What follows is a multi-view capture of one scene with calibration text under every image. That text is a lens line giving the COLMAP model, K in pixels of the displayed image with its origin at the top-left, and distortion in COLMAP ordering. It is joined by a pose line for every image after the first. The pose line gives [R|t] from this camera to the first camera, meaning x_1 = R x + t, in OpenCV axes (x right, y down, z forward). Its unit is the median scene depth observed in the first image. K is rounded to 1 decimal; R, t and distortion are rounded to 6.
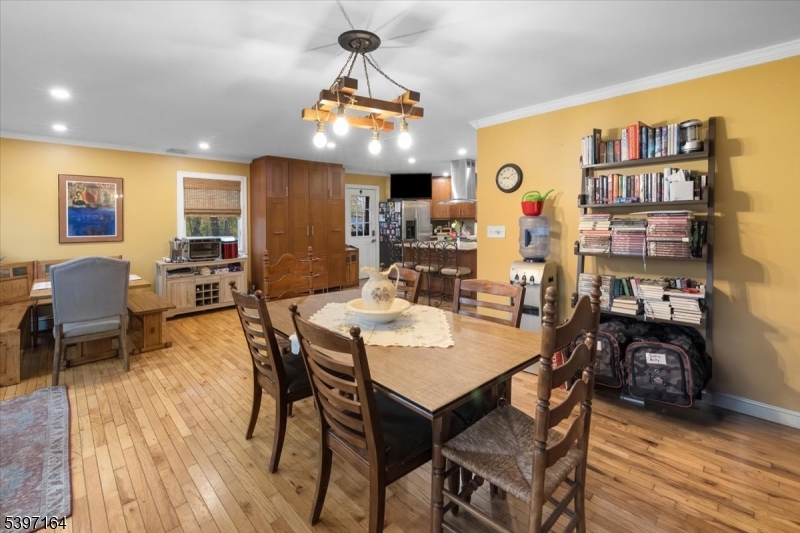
lens RADIAL K [[345.5, 0, 397.4], [0, 345.5, 227.0], [0, 0, 1]] dist [-0.000449, -0.000175]
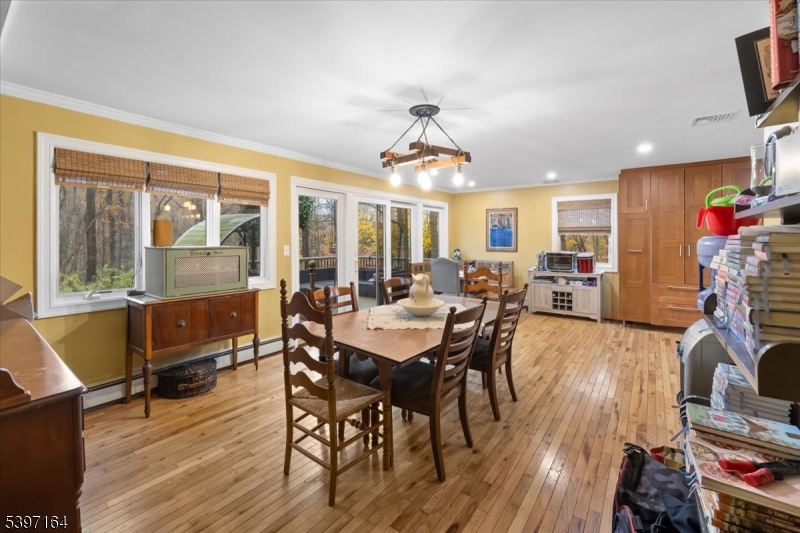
lens RADIAL K [[343.8, 0, 400.7], [0, 343.8, 236.5], [0, 0, 1]] dist [-0.000175, -0.000200]
pose [[0.192341, 0.004838, -0.981316, 0.473129], [-0.018263, 0.999832, 0.001350, -0.013881], [0.981158, 0.017662, 0.192397, 0.237092]]
